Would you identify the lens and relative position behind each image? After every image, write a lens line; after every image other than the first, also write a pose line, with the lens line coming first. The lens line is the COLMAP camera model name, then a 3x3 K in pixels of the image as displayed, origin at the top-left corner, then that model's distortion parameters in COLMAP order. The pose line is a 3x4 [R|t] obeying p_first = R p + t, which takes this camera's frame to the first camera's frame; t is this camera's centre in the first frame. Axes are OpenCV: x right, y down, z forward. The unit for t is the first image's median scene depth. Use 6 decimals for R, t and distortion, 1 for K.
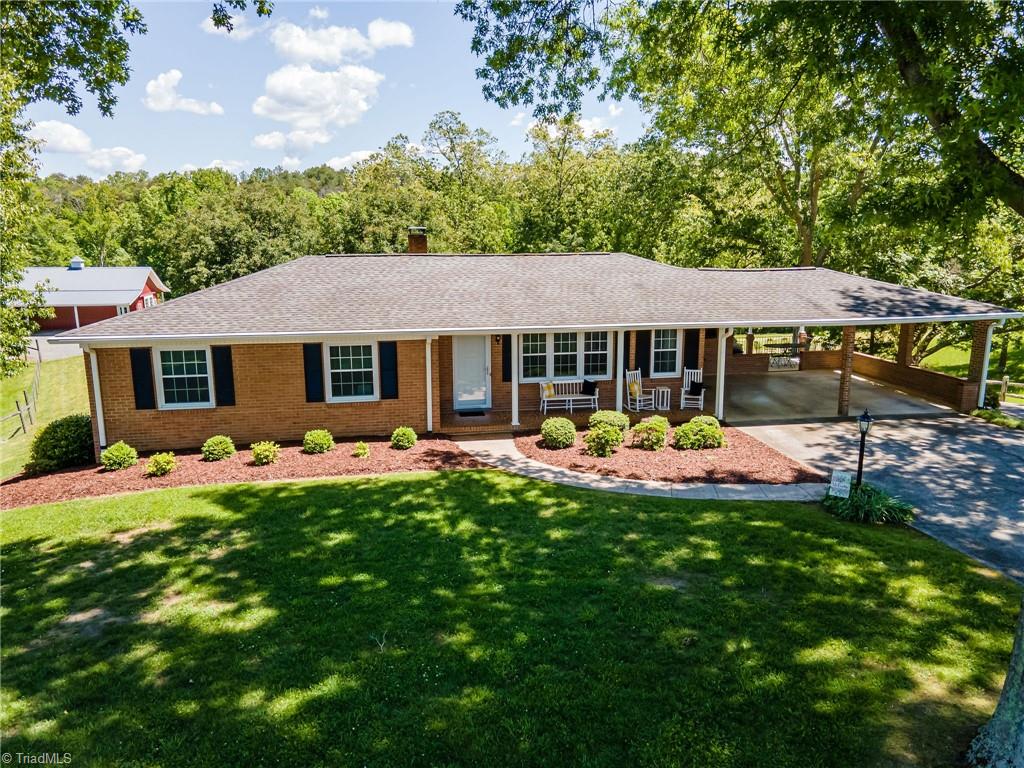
lens RADIAL K [[761.1, 0, 512.0], [0, 761.1, 384.0], [0, 0, 1]] dist [0.007805, 0.034897]
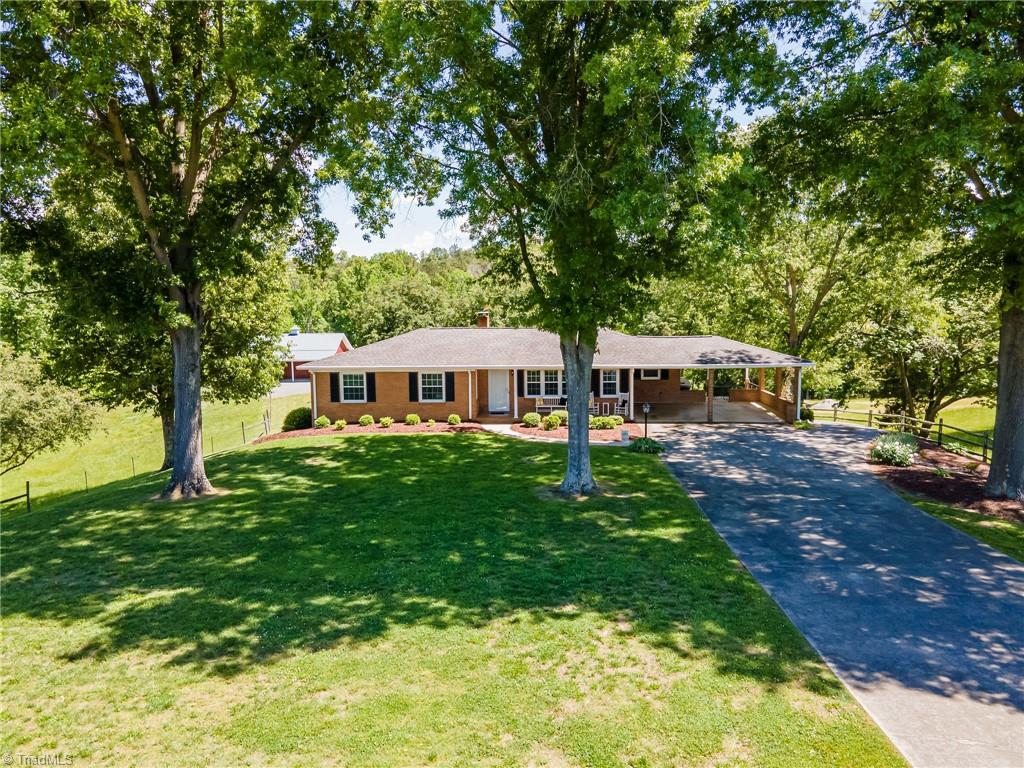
lens RADIAL K [[761.1, 0, 512.0], [0, 761.1, 384.0], [0, 0, 1]] dist [0.007805, 0.034897]
pose [[0.975514, 0.017589, -0.219232, 0.374314], [-0.036295, 0.996005, -0.081590, 0.114118], [0.216921, 0.087549, 0.972255, -0.772617]]
